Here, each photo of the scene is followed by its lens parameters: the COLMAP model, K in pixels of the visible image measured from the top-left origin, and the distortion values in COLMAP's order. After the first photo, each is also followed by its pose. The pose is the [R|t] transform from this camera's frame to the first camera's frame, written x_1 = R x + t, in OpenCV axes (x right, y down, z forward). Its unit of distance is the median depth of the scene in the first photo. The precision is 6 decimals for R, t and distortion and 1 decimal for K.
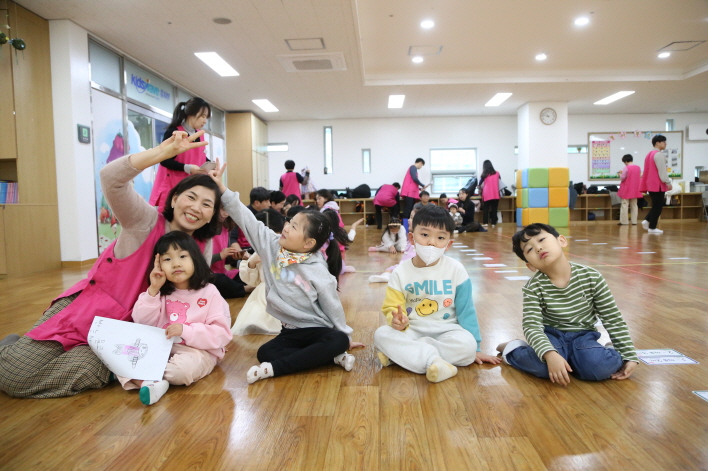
lens RADIAL K [[528.8, 0, 354.0], [0, 528.8, 235.5], [0, 0, 1]] dist [-0.101523, 0.078242]
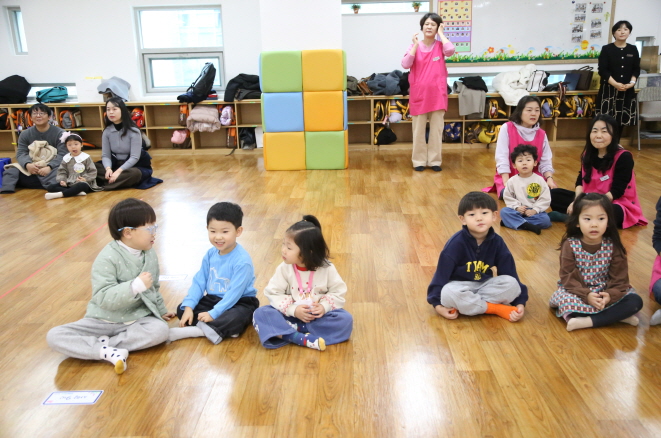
lens RADIAL K [[618.9, 0, 330.5], [0, 618.9, 219.0], [0, 0, 1]] dist [0.002633, -0.001917]
pose [[0.999953, -0.005576, 0.007869, 0.351746], [0.003923, 0.980554, 0.196209, -0.079152], [-0.008810, -0.196169, 0.980531, 0.349172]]
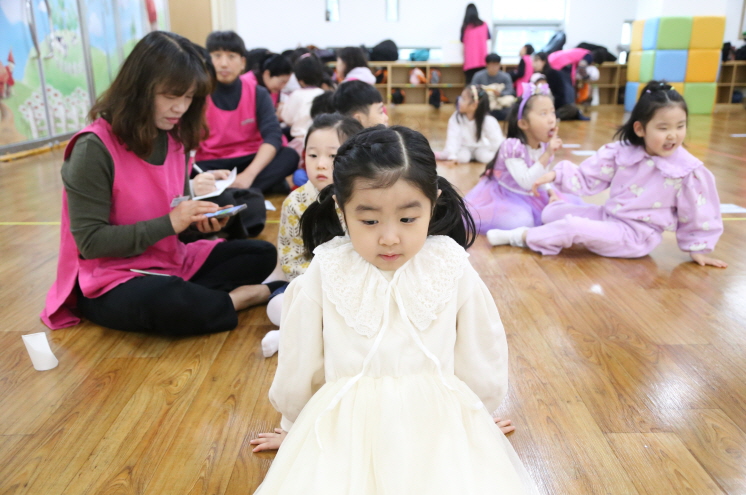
lens RADIAL K [[670.9, 0, 371.9], [0, 670.9, 256.9], [0, 0, 1]] dist [-0.041887, 0.097621]
pose [[0.998922, 0.007257, 0.045841, -0.037359], [-0.016874, 0.976894, 0.213056, -0.012228], [-0.043235, -0.213600, 0.975964, 0.160296]]
